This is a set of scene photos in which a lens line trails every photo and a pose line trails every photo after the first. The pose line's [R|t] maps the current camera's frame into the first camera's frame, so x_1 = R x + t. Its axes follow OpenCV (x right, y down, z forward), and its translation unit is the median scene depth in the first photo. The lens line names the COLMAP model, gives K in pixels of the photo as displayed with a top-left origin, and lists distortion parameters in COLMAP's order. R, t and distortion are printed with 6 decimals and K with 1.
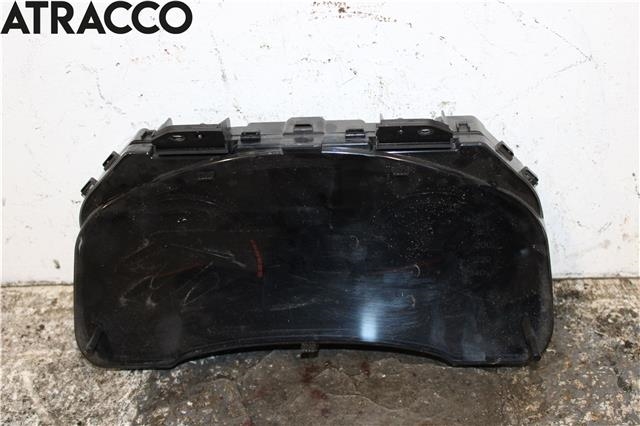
lens RADIAL K [[956.5, 0, 320.6], [0, 956.5, 249.1], [0, 0, 1]] dist [-0.069792, -0.046721]
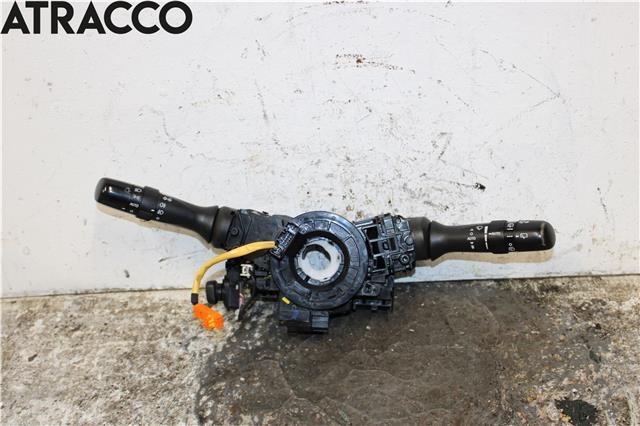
lens RADIAL K [[881.7, 0, 320.0], [0, 881.7, 230.9], [0, 0, 1]] dist [-0.102397, -0.049867]
pose [[0.999680, -0.020244, -0.015153, -0.015070], [0.019283, 0.997944, -0.061117, 0.040355], [0.016359, 0.060805, 0.998016, -0.136437]]
